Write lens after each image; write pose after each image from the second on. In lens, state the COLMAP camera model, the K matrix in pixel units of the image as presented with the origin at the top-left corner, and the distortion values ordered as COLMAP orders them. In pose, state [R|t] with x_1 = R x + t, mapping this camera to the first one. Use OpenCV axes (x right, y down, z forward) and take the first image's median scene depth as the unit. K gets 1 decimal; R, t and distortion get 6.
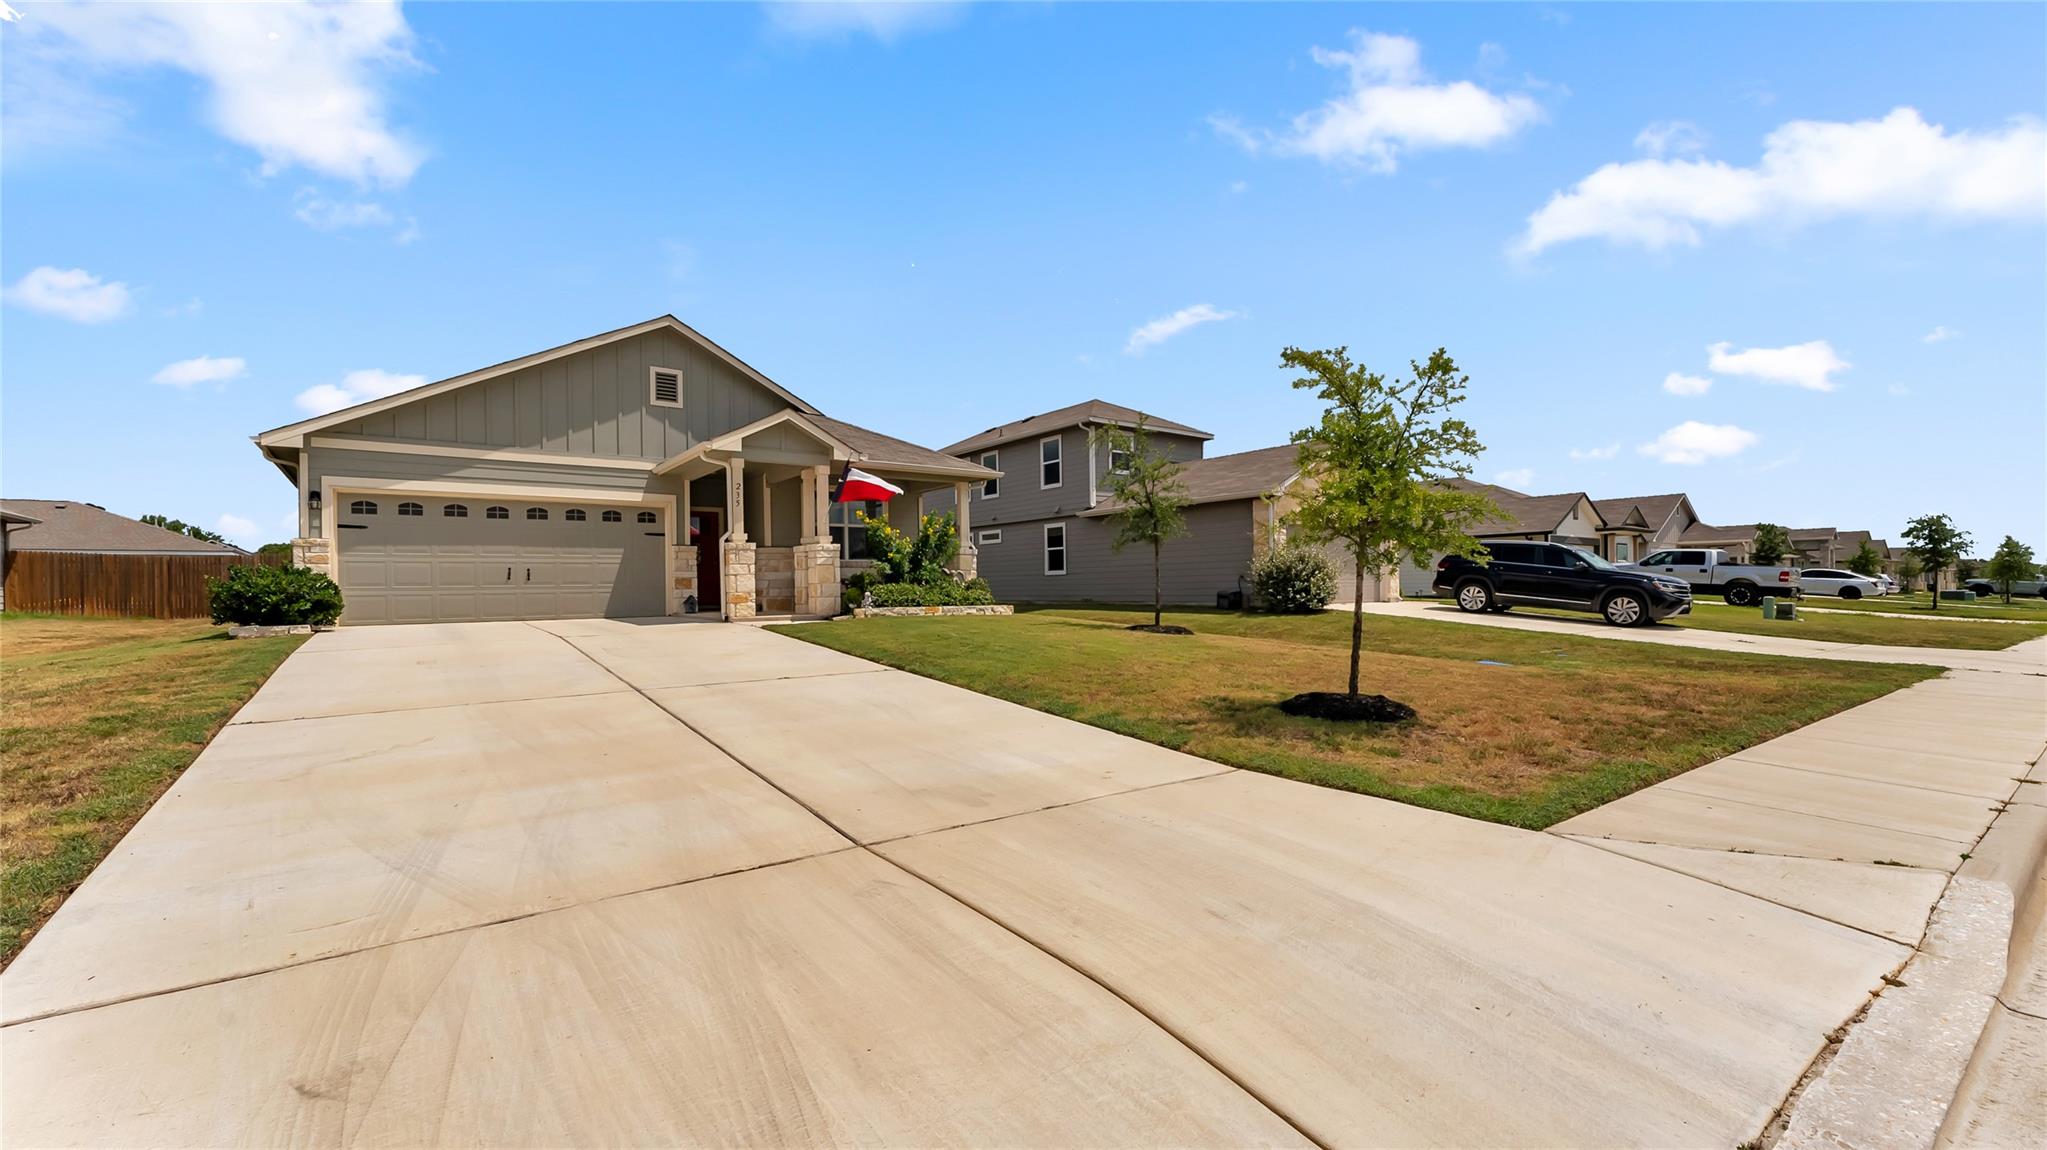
lens RADIAL K [[838.7, 0, 1004.7], [0, 838.7, 582.9], [0, 0, 1]] dist [0.003526, -0.000211]
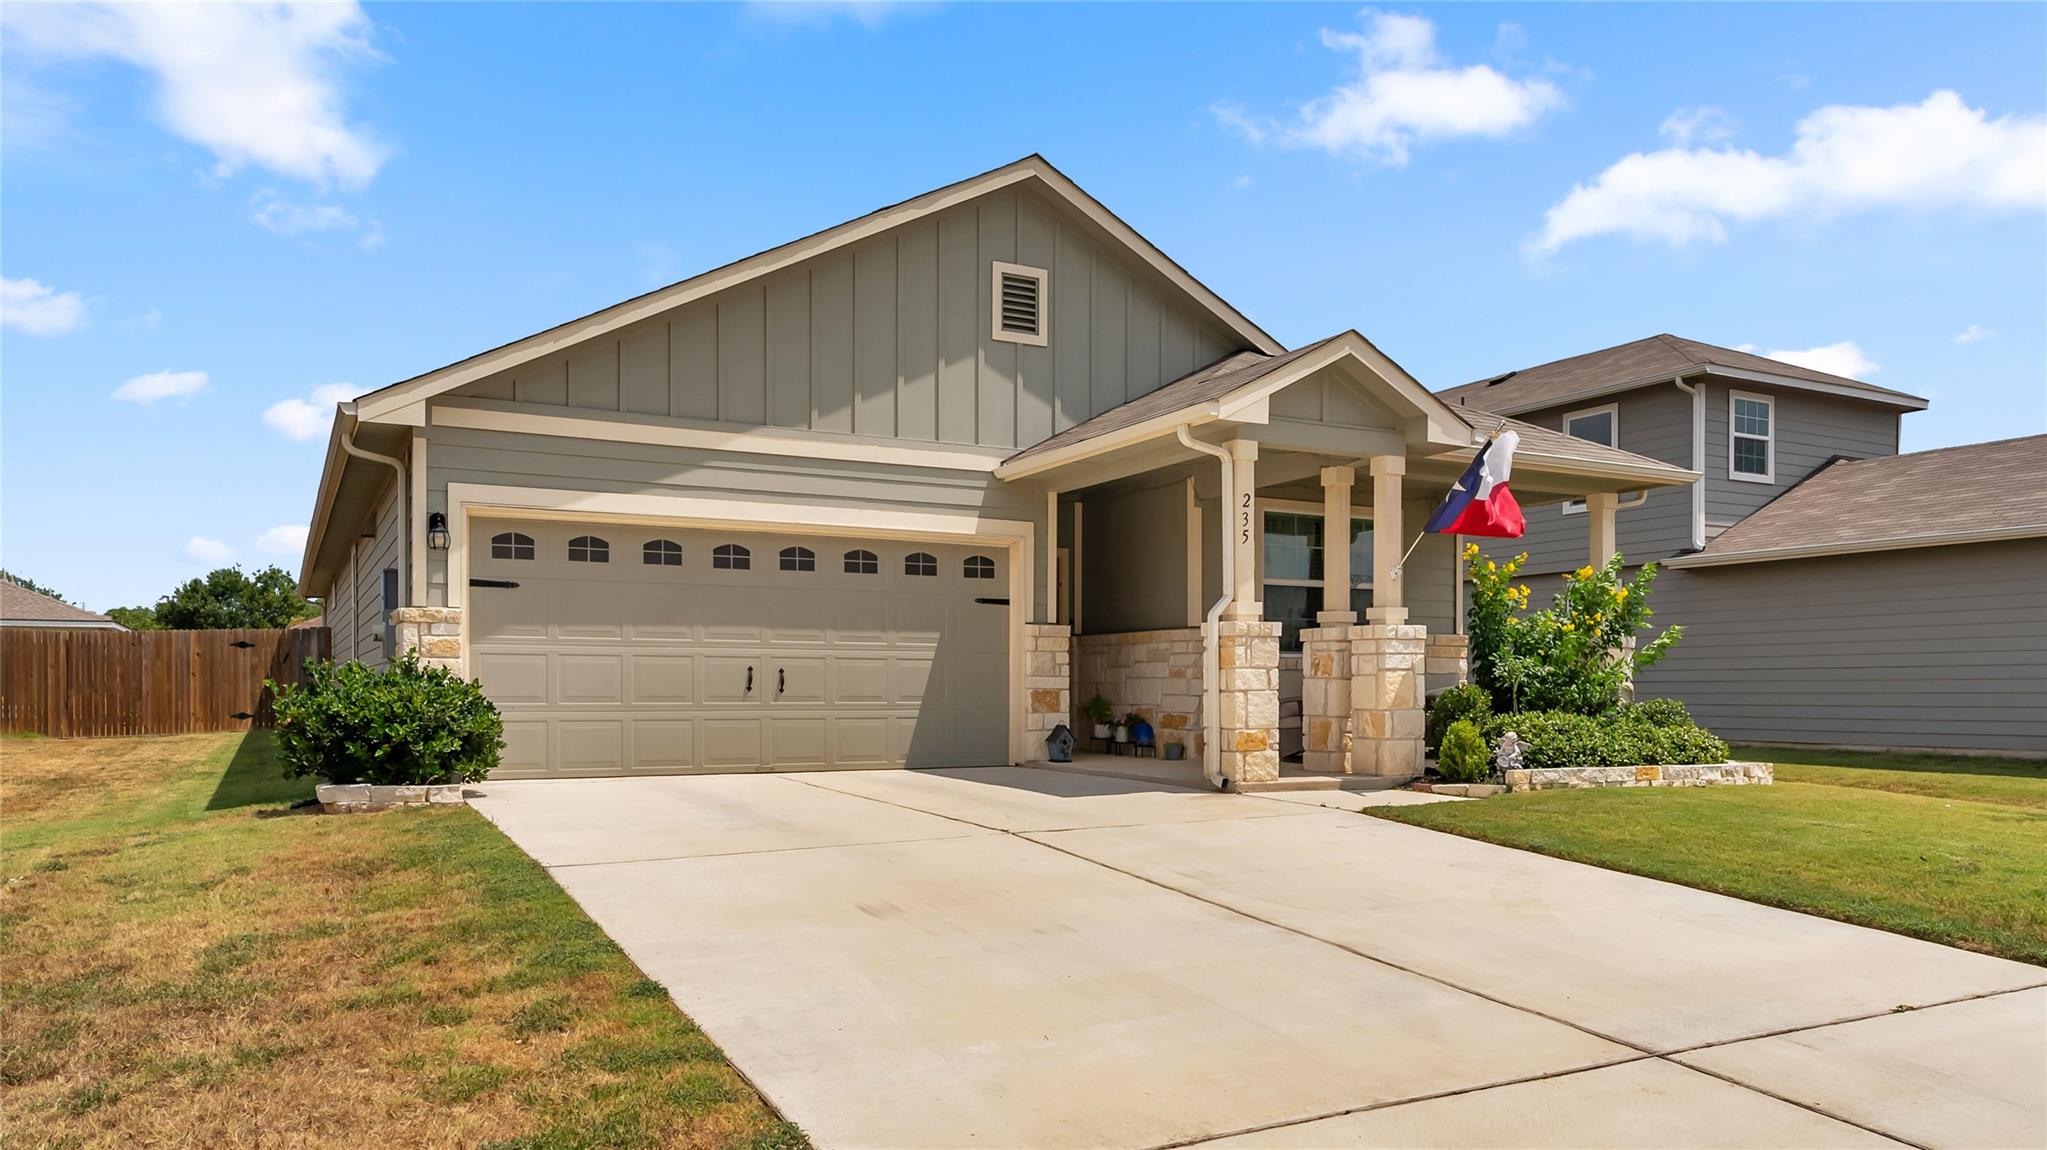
lens RADIAL K [[1392.8, 0, 949.9], [0, 1392.8, 689.8], [0, 0, 1]] dist [0.012601, 0.000026]
pose [[0.985853, 0.016542, -0.166795, -0.313334], [-0.015222, 0.999842, 0.009190, -0.013093], [0.166921, -0.006521, 0.985949, 0.188066]]
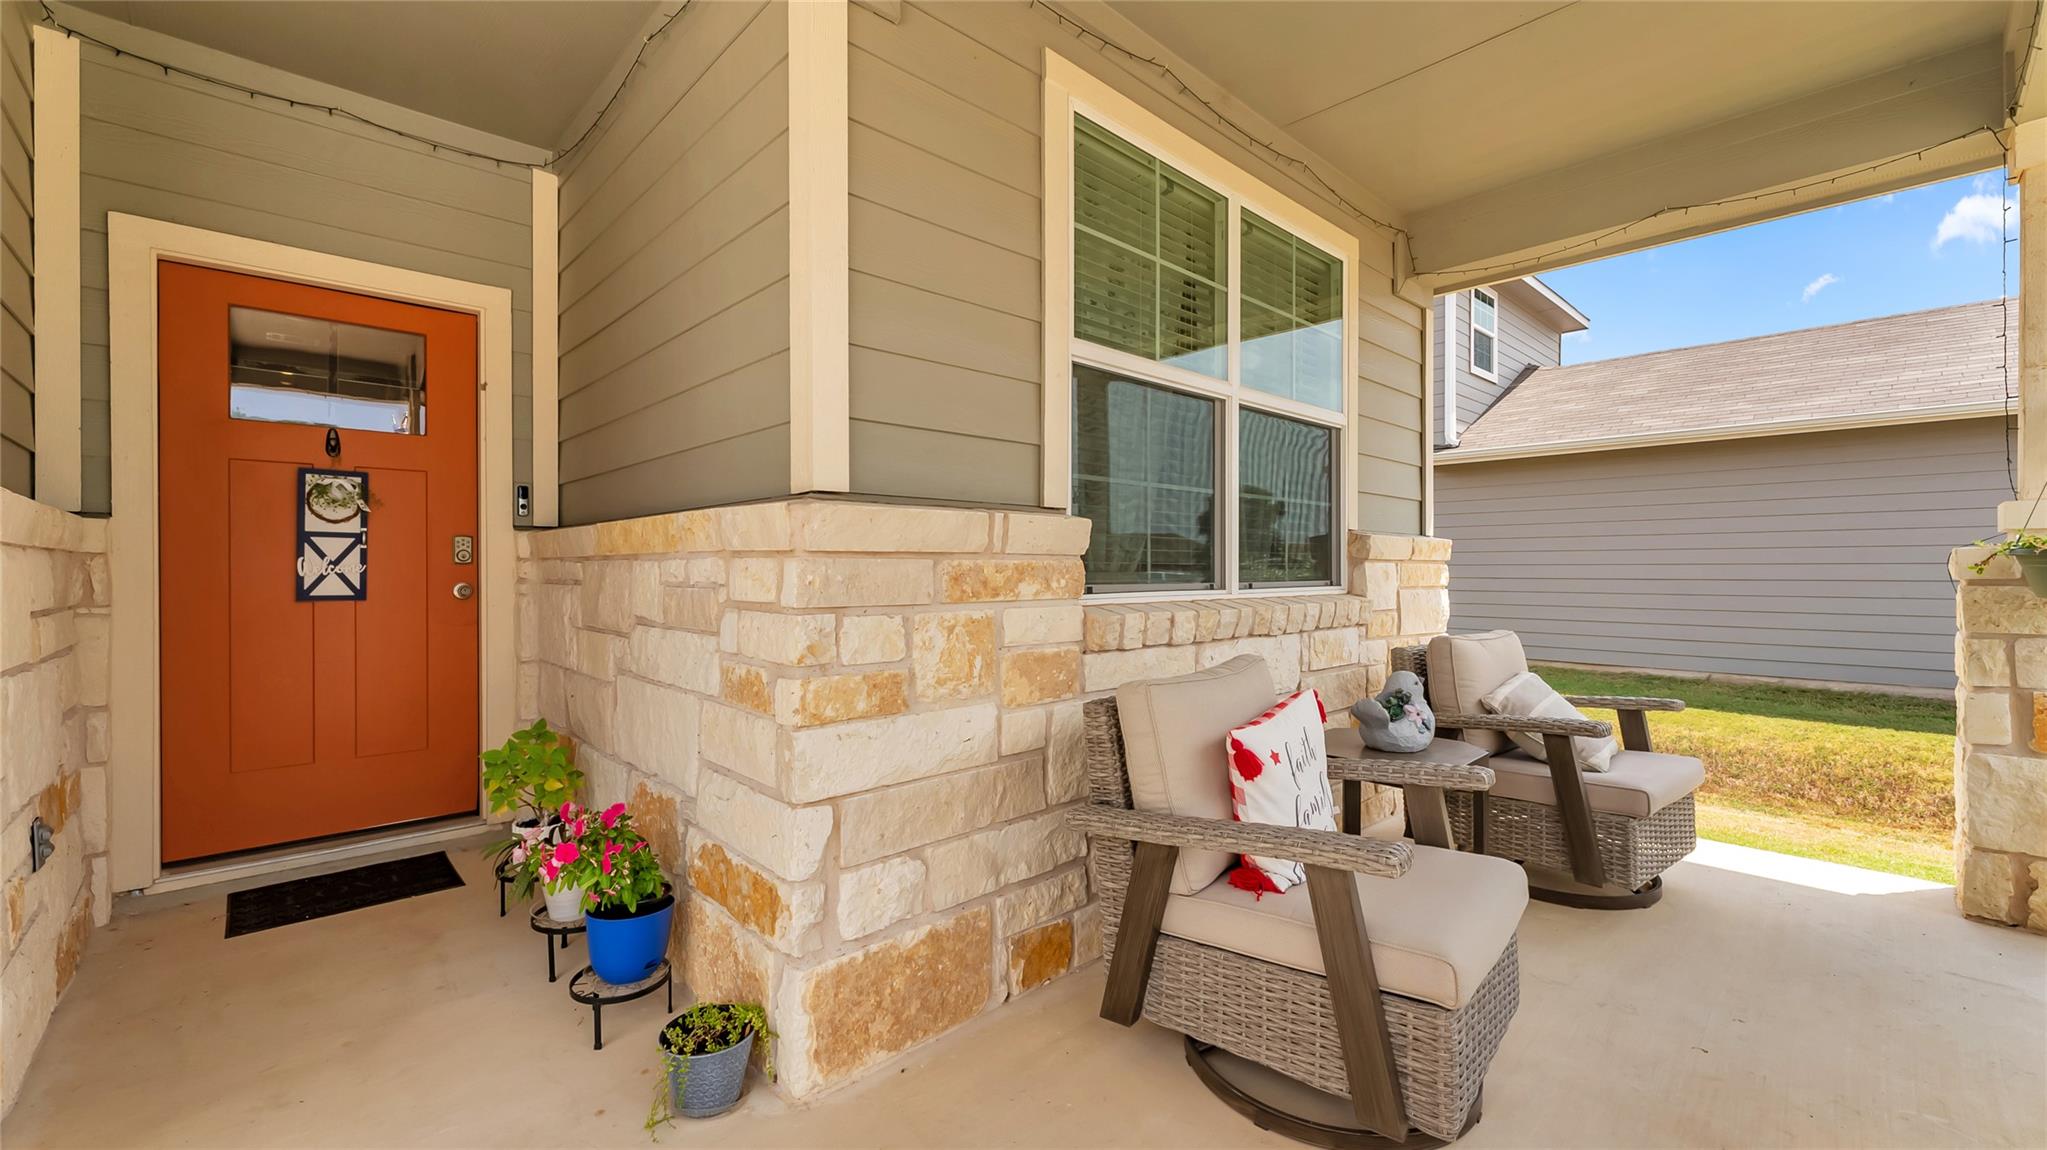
lens RADIAL K [[838.7, 0, 1022.2], [0, 838.7, 567.8], [0, 0, 1]] dist [0.003526, -0.000211]
pose [[0.992035, 0.014729, 0.125099, -0.293654], [-0.015464, 0.999868, 0.004905, -0.037227], [-0.125011, -0.006800, 0.992132, 0.953419]]
